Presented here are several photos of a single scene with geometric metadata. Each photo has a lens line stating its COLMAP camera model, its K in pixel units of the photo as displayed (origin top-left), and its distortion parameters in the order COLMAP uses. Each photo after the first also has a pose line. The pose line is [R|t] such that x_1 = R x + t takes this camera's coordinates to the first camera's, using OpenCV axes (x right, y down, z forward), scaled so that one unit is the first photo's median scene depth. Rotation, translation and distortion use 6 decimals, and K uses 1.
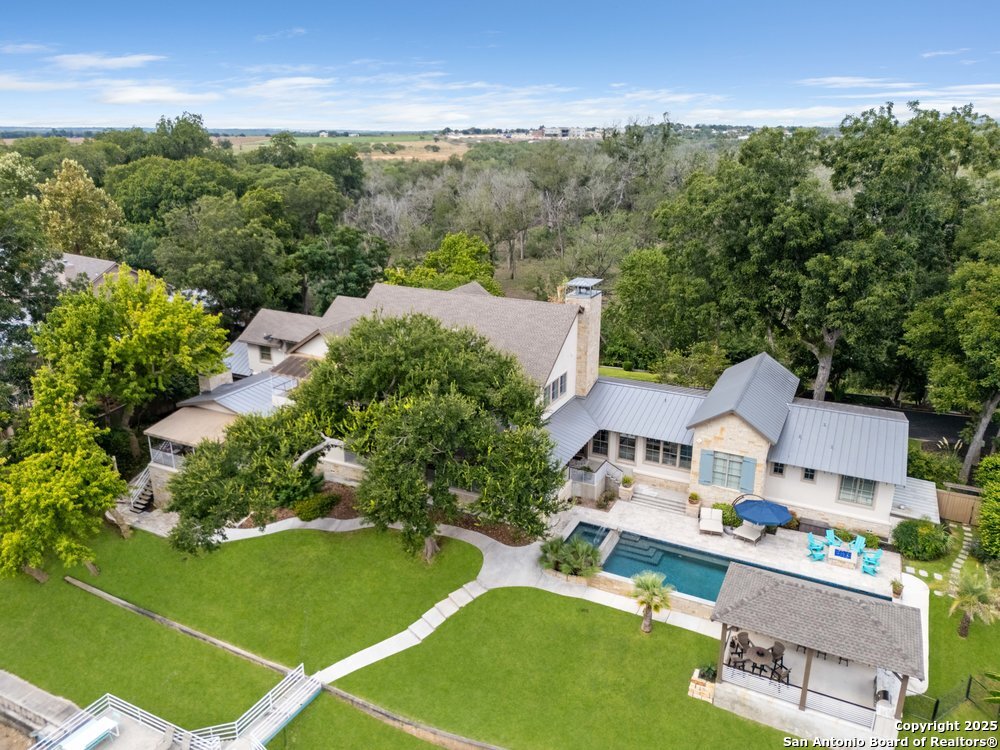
lens RADIAL K [[730.8, 0, 500.0], [0, 730.8, 375.0], [0, 0, 1]] dist [0.071703, -0.061325]
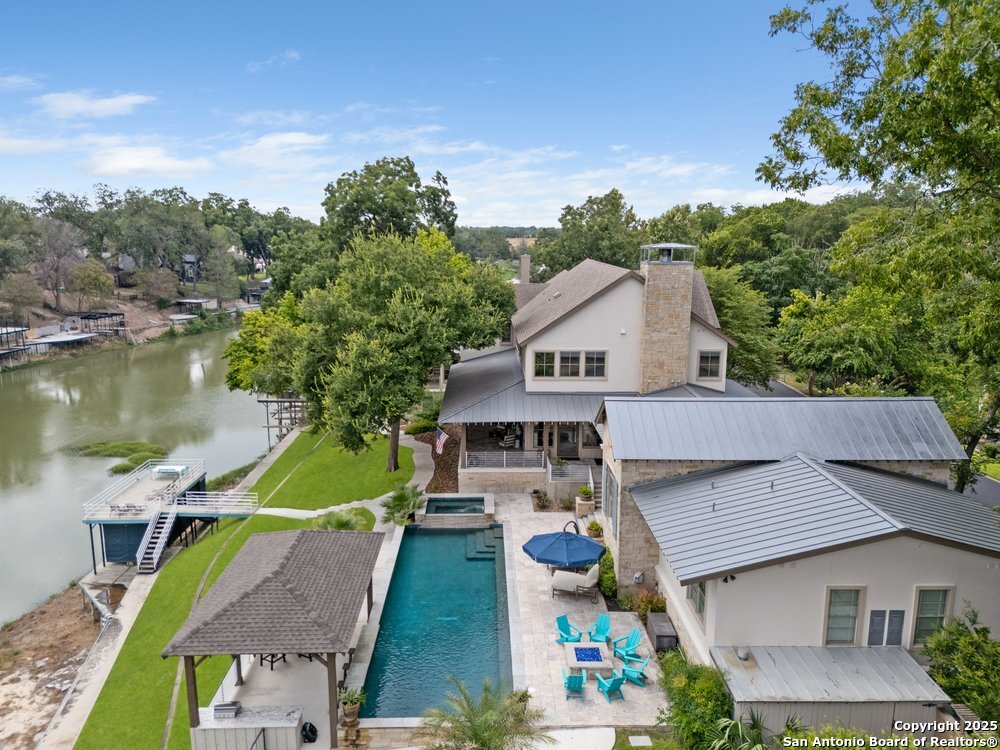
lens RADIAL K [[743.0, 0, 500.0], [0, 743.0, 375.0], [0, 0, 1]] dist [0.066246, -0.063277]
pose [[0.465329, 0.168619, -0.868929, 0.808559], [-0.280596, 0.959156, 0.035863, 0.025641], [0.839485, 0.227130, 0.493637, 0.536024]]
